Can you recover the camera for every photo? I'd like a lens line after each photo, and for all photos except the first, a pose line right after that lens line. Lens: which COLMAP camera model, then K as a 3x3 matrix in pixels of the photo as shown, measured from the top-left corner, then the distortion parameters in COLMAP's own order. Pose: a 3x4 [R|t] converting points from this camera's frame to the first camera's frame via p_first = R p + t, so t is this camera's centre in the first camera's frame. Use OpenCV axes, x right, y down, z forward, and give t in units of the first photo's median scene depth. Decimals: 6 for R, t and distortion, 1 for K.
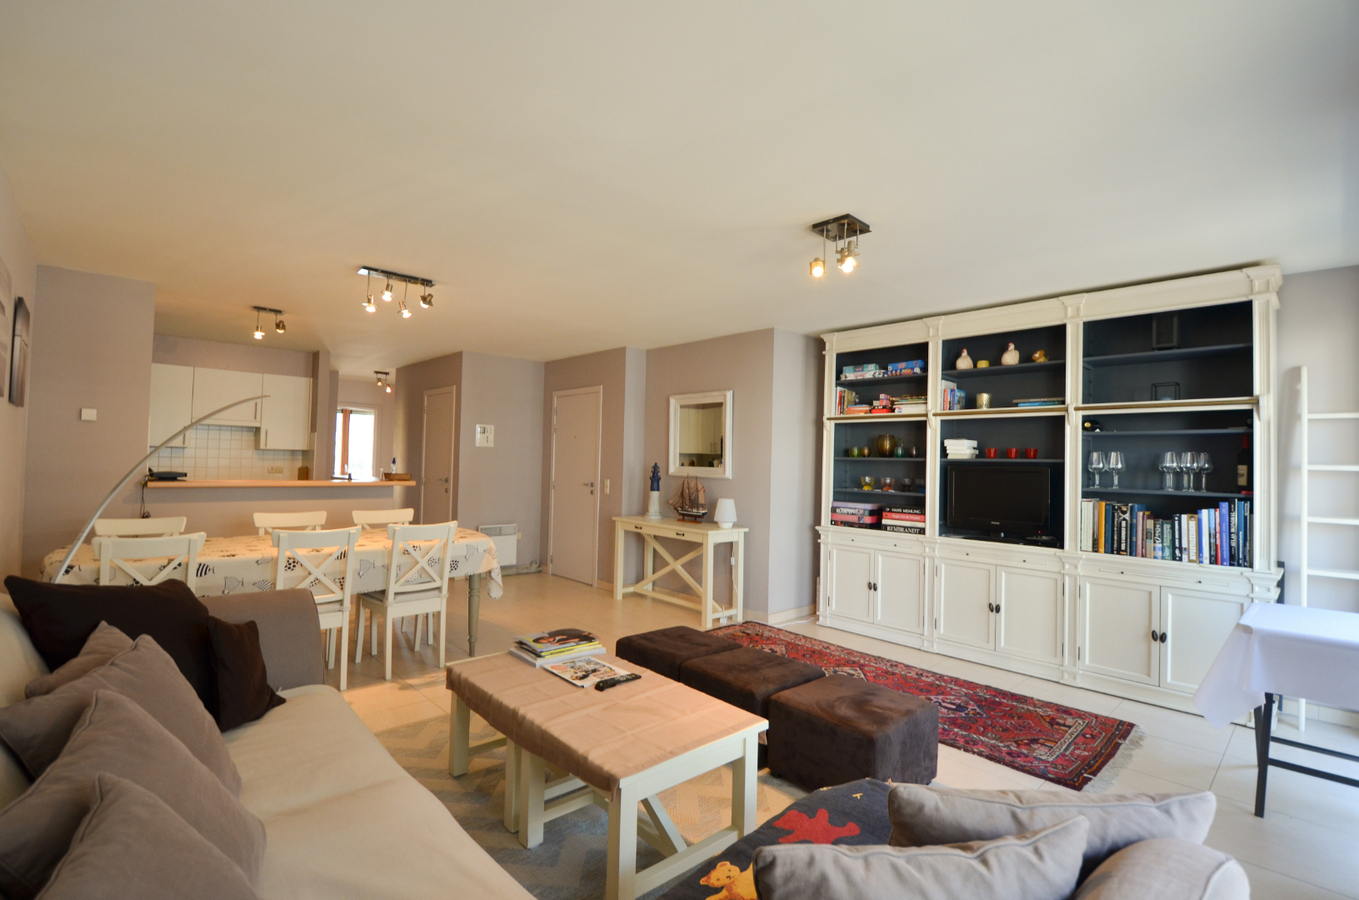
lens RADIAL K [[614.0, 0, 679.5], [0, 614.0, 450.0], [0, 0, 1]] dist [0.004353, -0.000032]
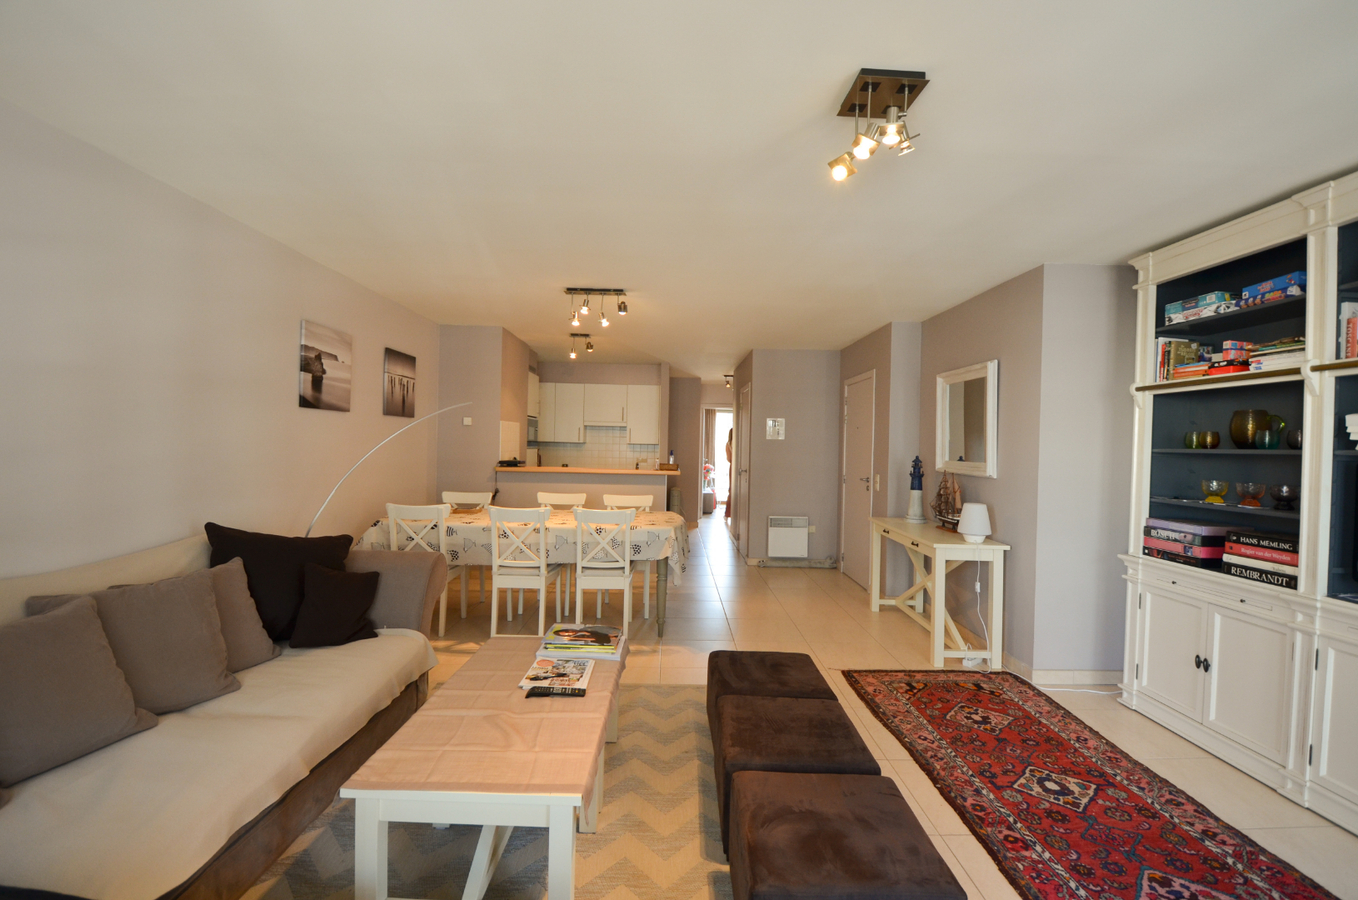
lens RADIAL K [[582.7, 0, 679.0], [0, 582.7, 450.0], [0, 0, 1]] dist [0.017312, -0.024029]
pose [[0.745744, -0.001125, -0.666232, 0.305282], [0.008653, 0.999931, 0.007997, 0.004281], [0.666177, -0.011729, 0.745702, 0.234622]]
